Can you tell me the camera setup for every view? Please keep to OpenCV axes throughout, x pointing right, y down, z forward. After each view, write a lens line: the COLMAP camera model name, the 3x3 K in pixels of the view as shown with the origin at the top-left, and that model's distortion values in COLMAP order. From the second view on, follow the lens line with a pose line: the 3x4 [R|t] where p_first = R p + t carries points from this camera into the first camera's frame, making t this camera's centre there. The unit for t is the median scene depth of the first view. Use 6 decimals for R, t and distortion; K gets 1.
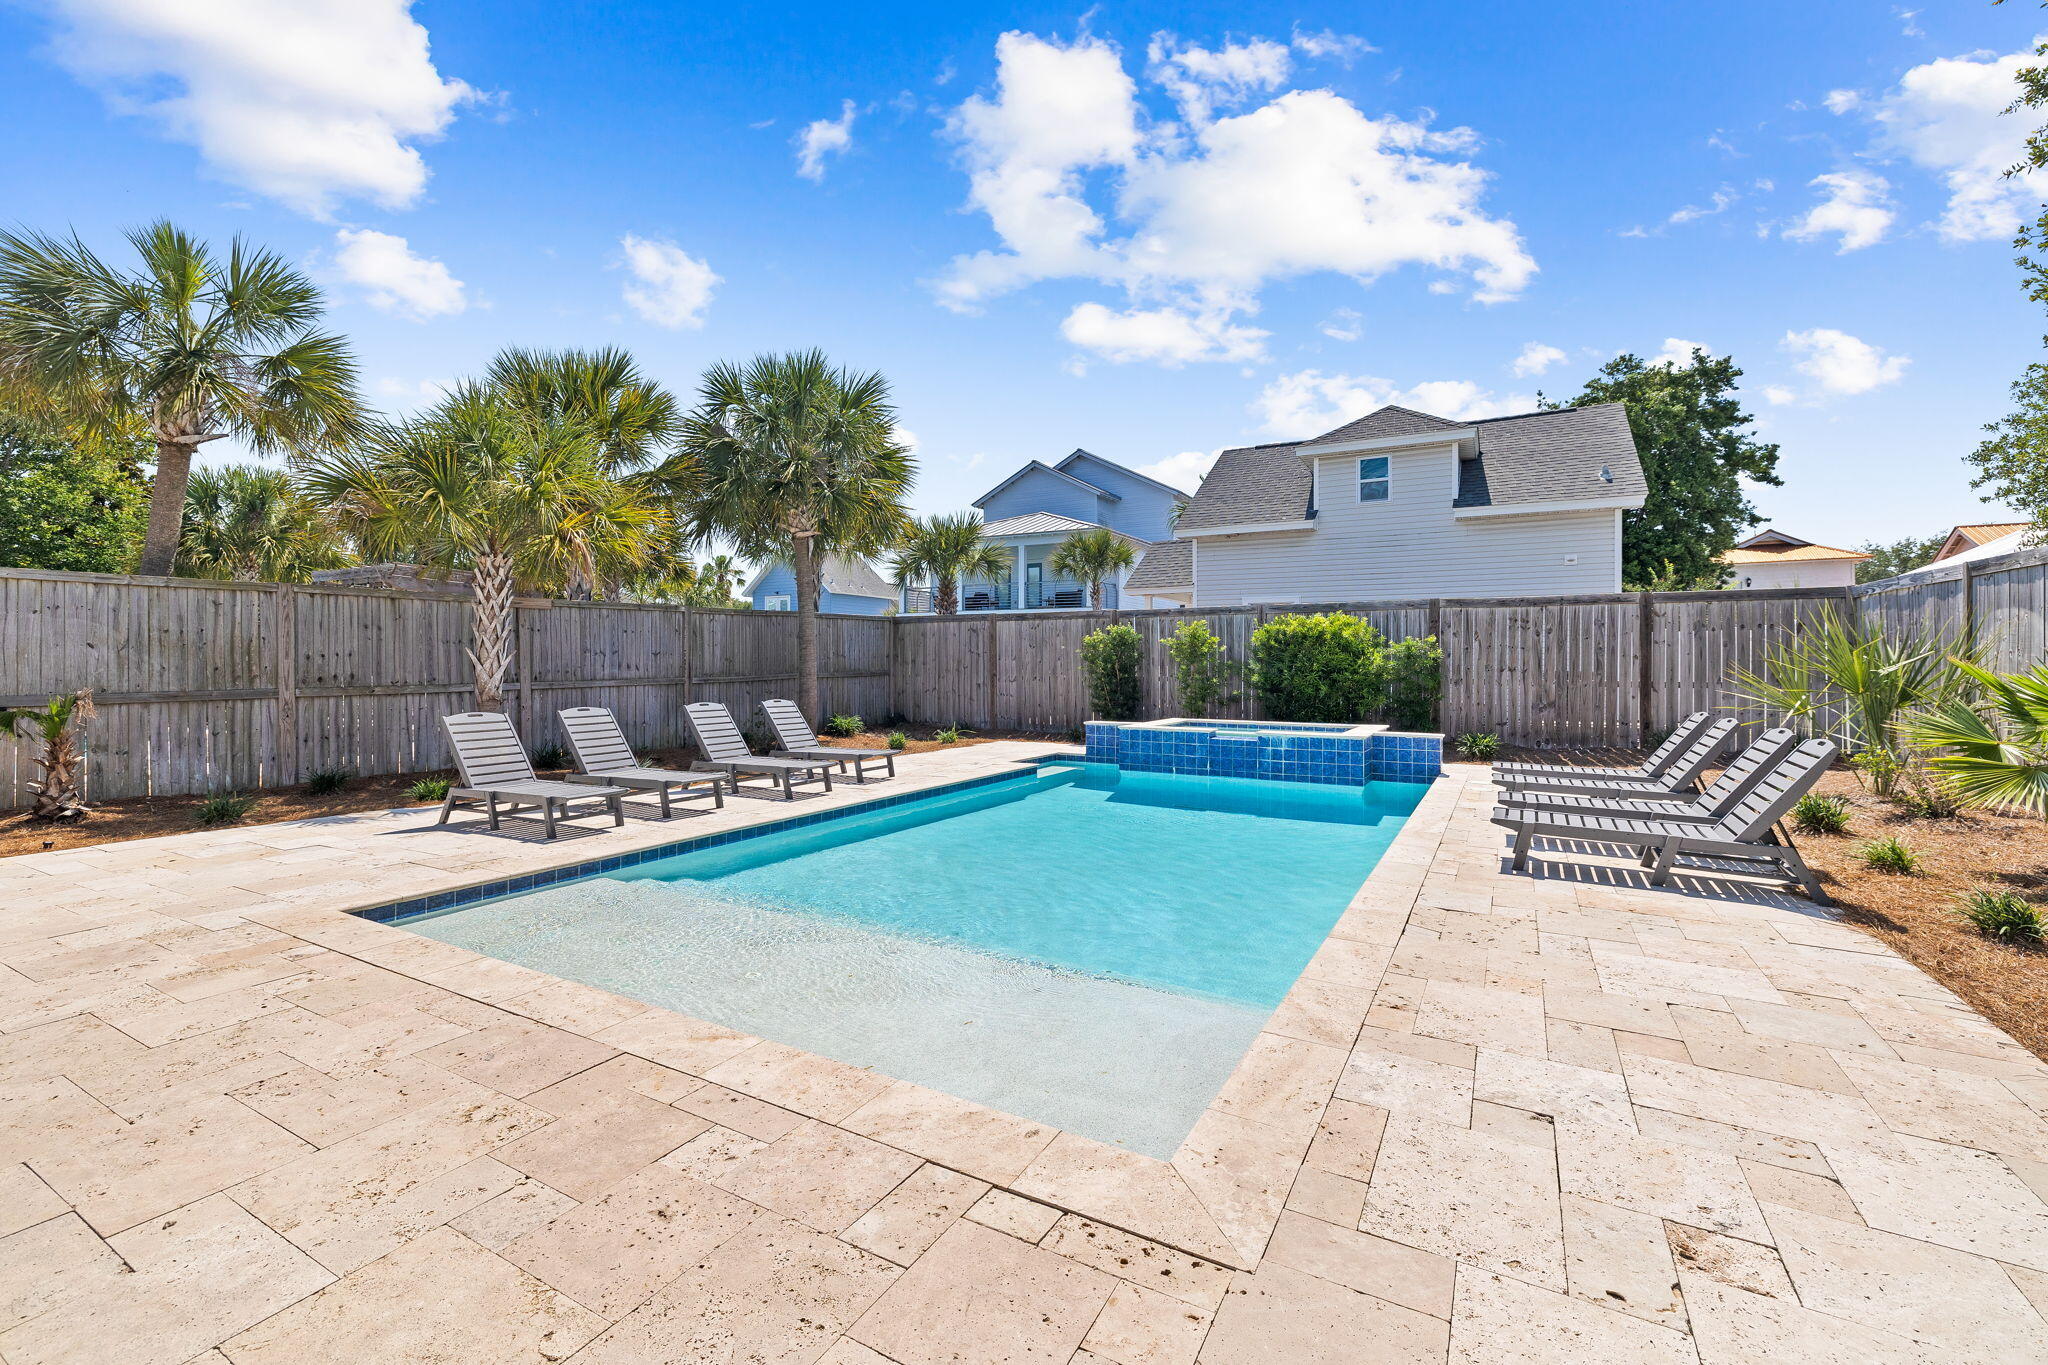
lens RADIAL K [[869.7, 0, 1014.5], [0, 869.7, 658.9], [0, 0, 1]] dist [0.001439, -0.000238]
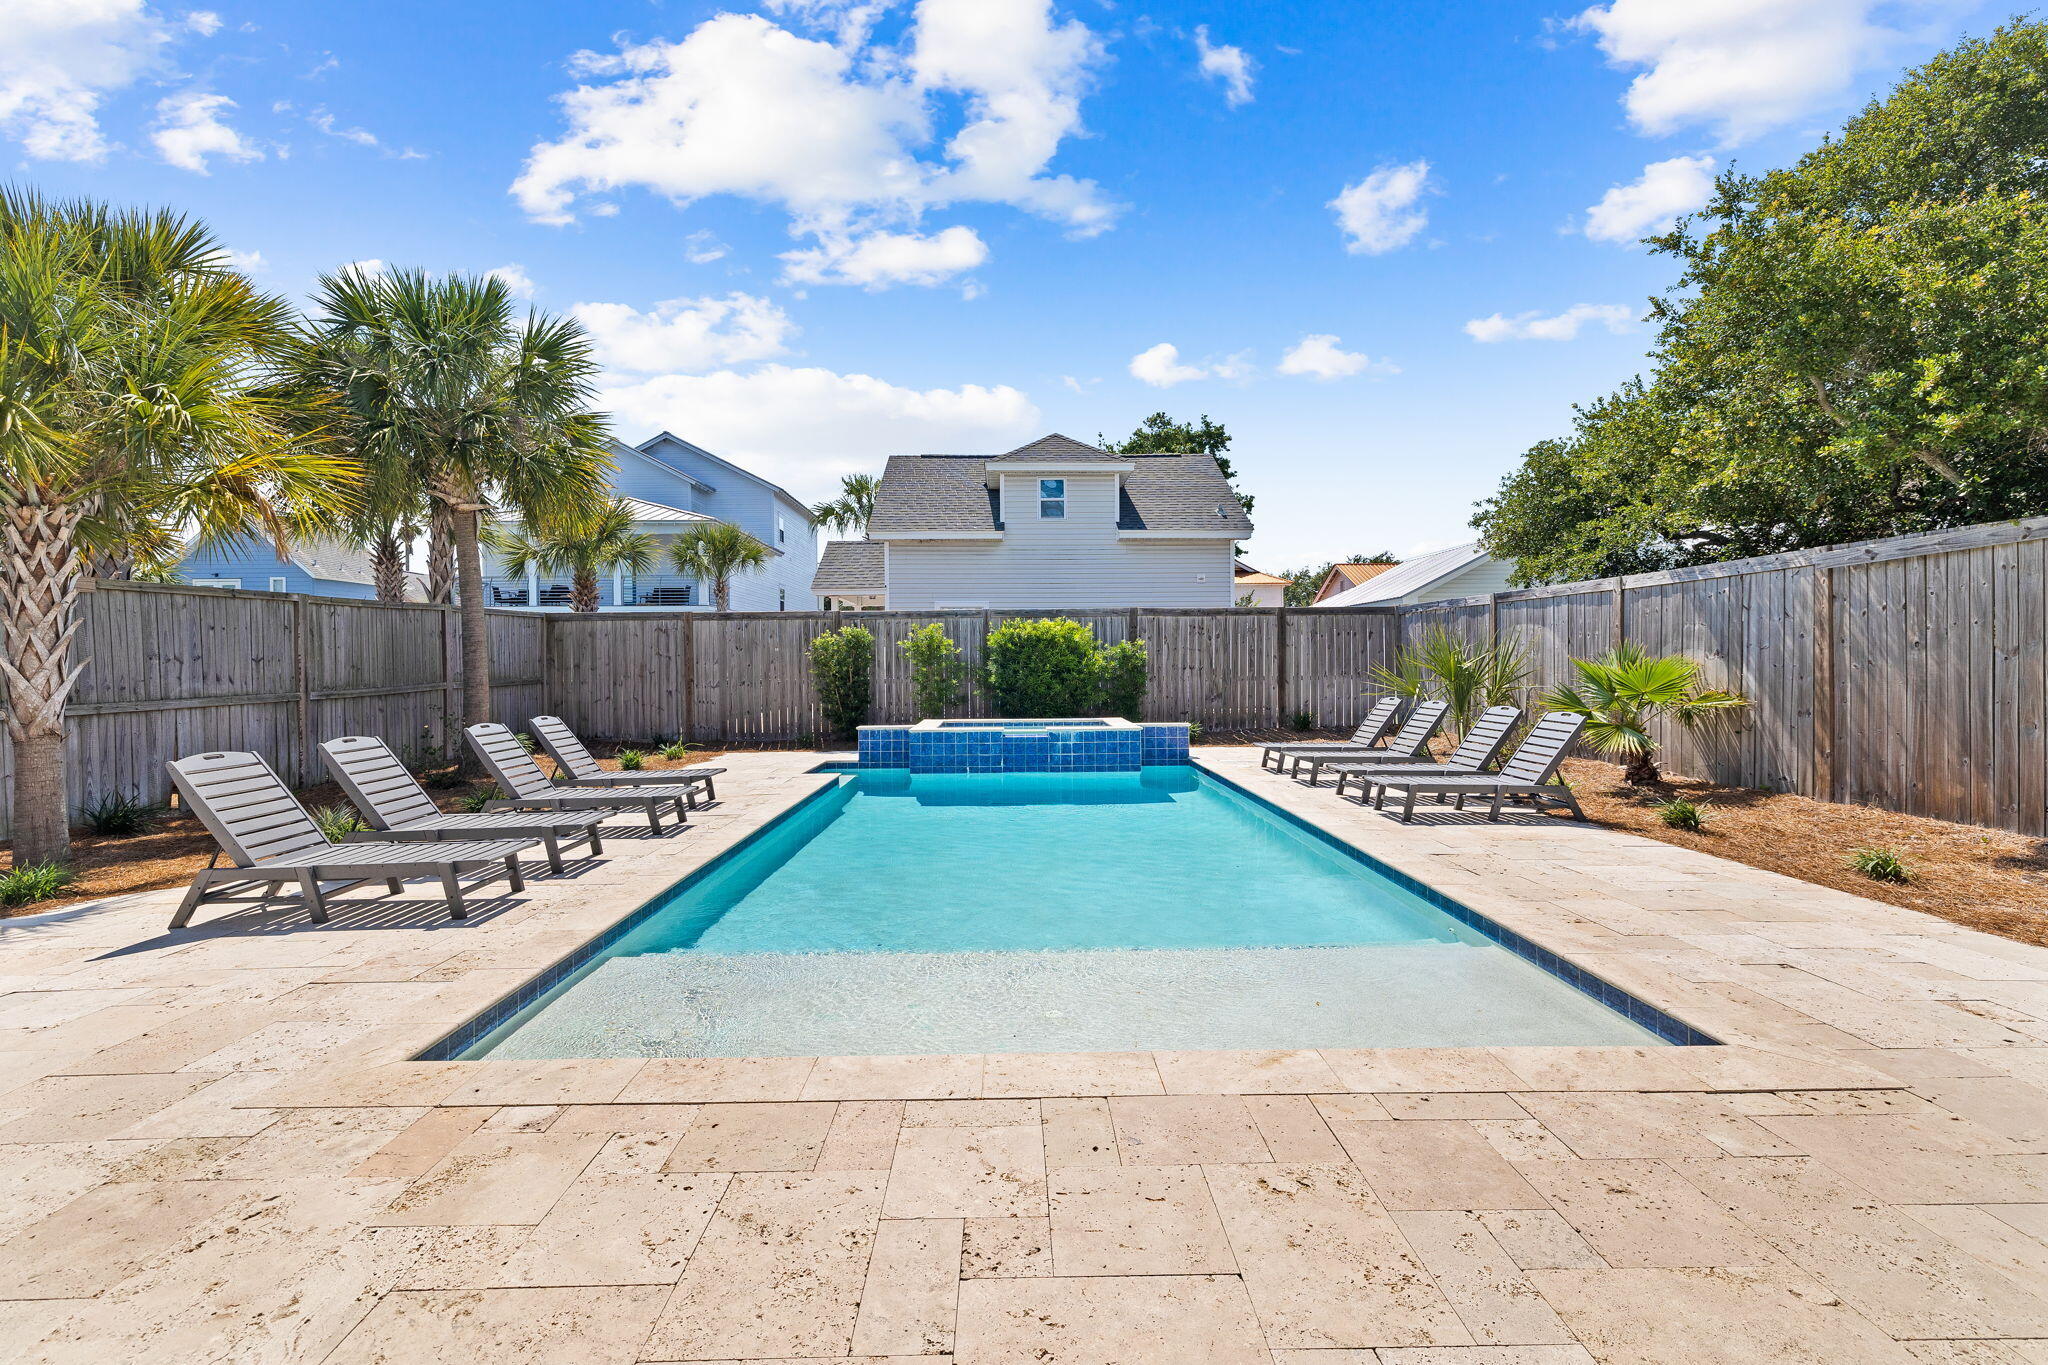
lens RADIAL K [[869.7, 0, 1021.0], [0, 869.7, 675.5], [0, 0, 1]] dist [0.001439, -0.000238]
pose [[0.861412, -0.016450, 0.507640, -0.272757], [0.007281, 0.999773, 0.020042, -0.003449], [-0.507854, -0.013568, 0.861336, 0.080335]]
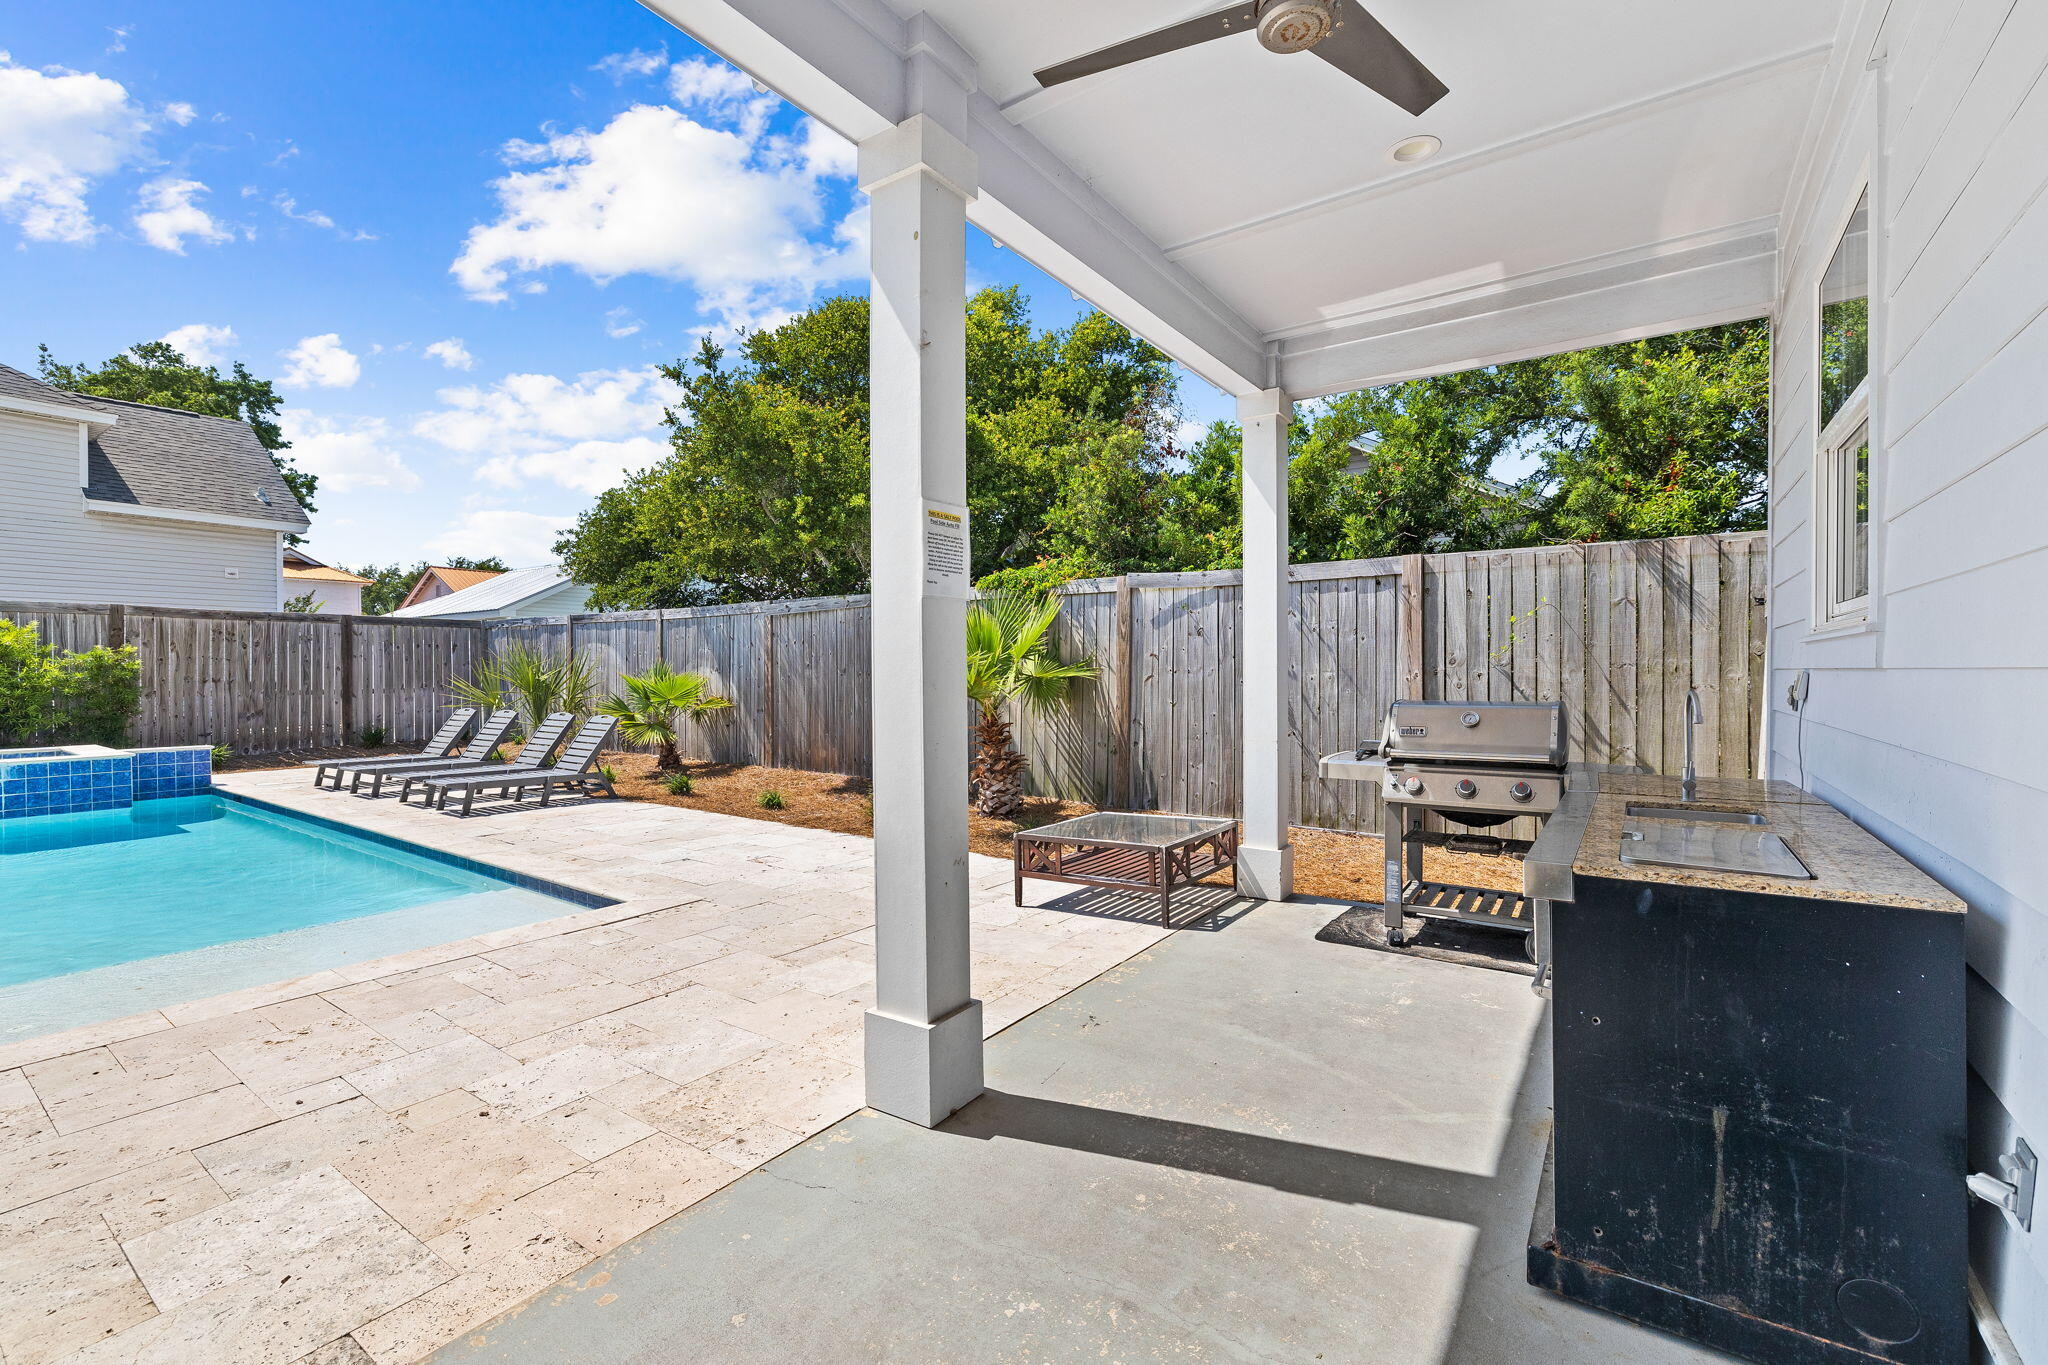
lens RADIAL K [[869.7, 0, 1022.3], [0, 869.7, 680.5], [0, 0, 1]] dist [0.001439, -0.000238]
pose [[0.100465, -0.013367, 0.994851, -0.378292], [-0.003959, 0.999896, 0.013834, -0.006412], [-0.994933, -0.005328, 0.100402, -0.045747]]
